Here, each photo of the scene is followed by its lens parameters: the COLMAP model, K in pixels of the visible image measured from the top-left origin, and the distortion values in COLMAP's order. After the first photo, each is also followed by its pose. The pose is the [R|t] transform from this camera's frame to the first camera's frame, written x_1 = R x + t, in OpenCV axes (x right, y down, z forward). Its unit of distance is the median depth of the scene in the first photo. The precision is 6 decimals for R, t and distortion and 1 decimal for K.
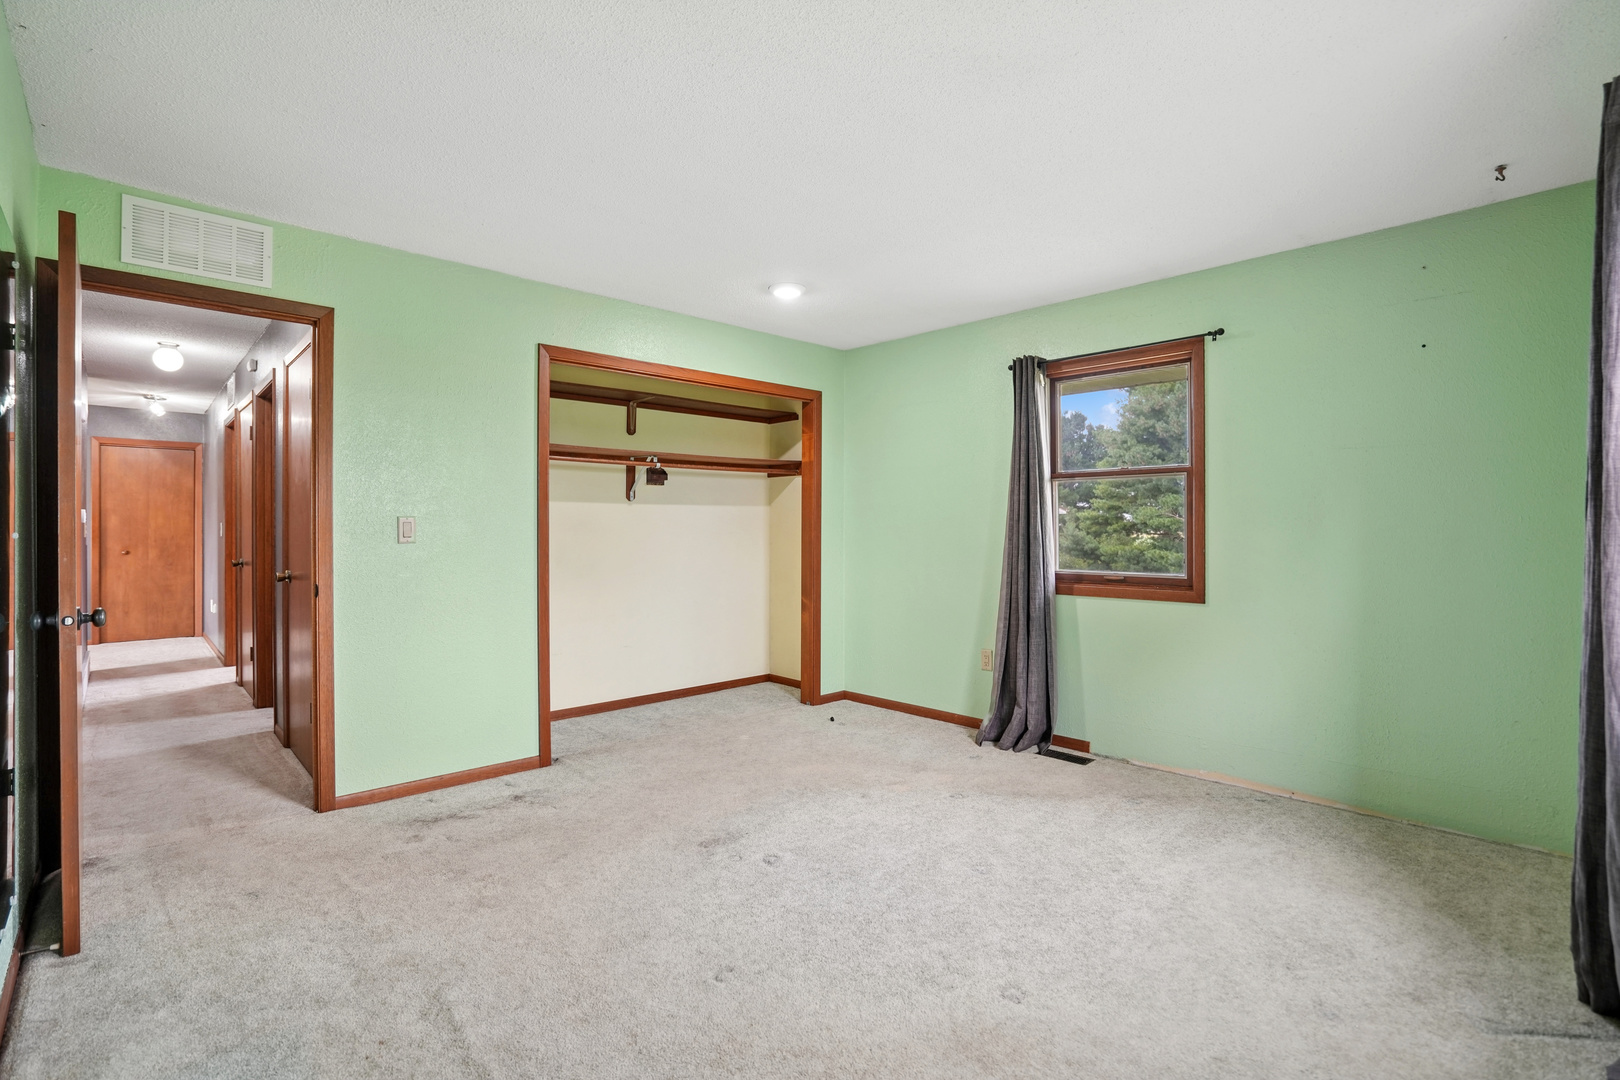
lens RADIAL K [[745.9, 0, 813.0], [0, 745.9, 540.1], [0, 0, 1]] dist [-0.008430, 0.002497]
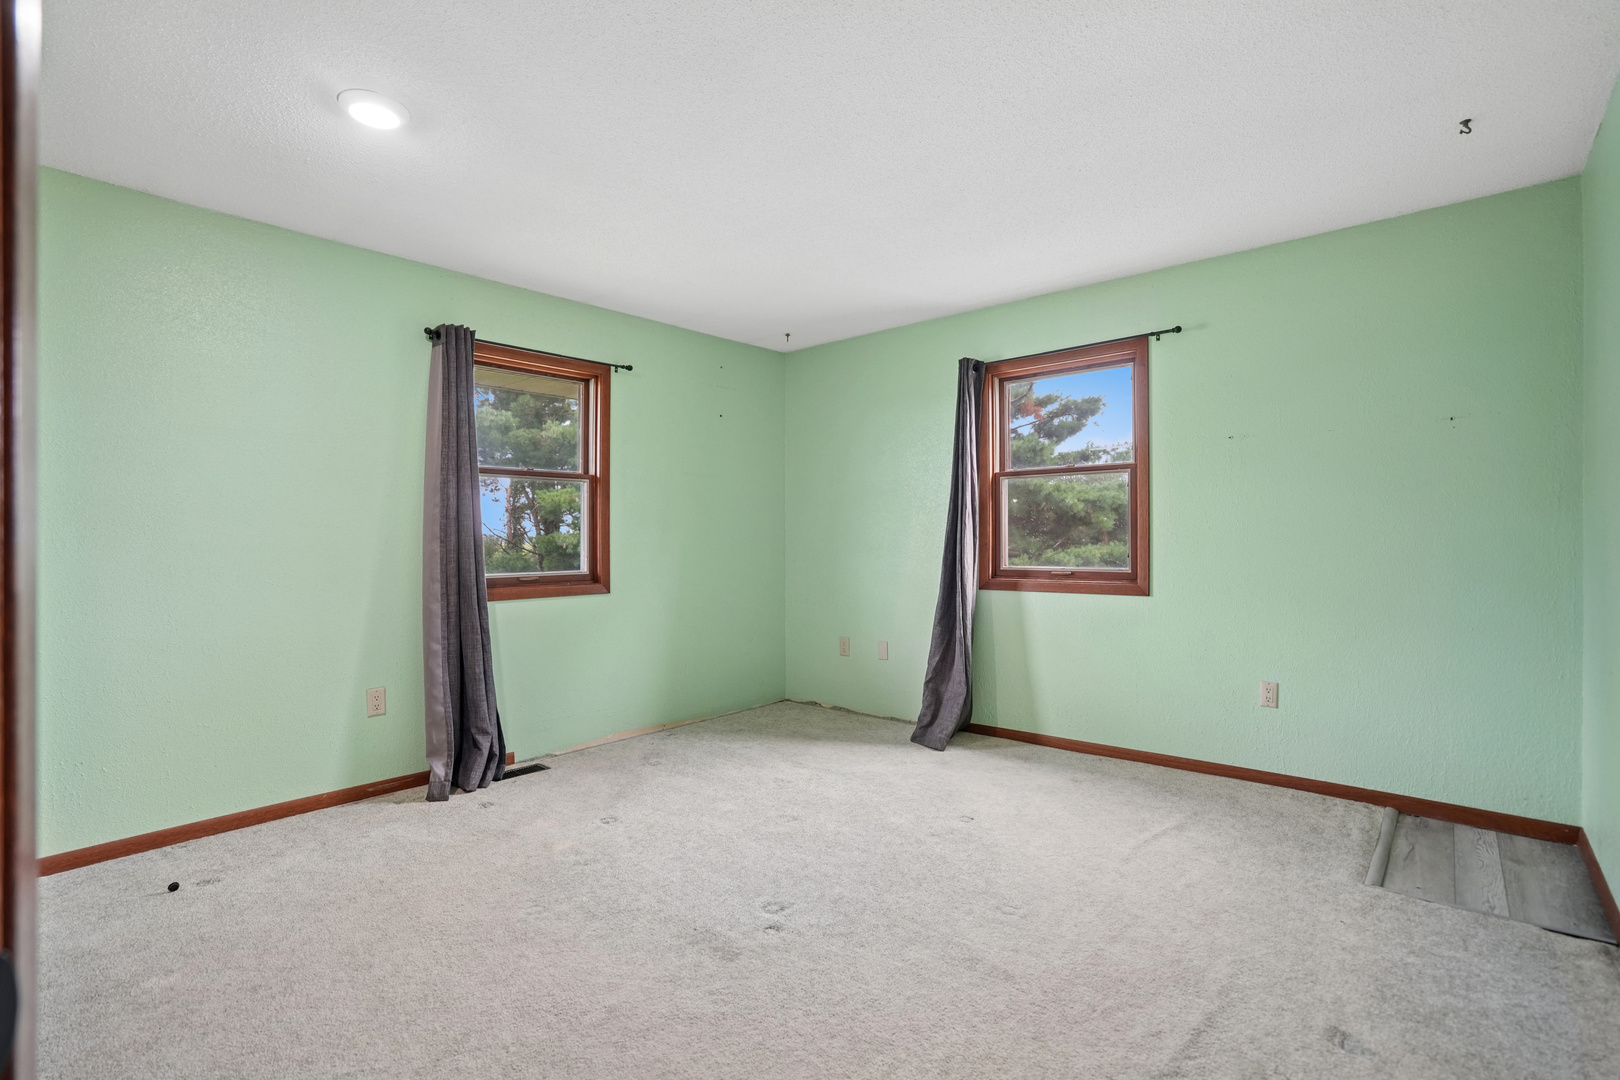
lens RADIAL K [[745.9, 0, 821.8], [0, 745.9, 535.8], [0, 0, 1]] dist [-0.008430, 0.002497]
pose [[-0.077778, 0.008766, 0.996932, -0.688627], [0.017817, 0.999814, -0.007402, 0.009283], [-0.996811, 0.017187, -0.077920, 0.761558]]
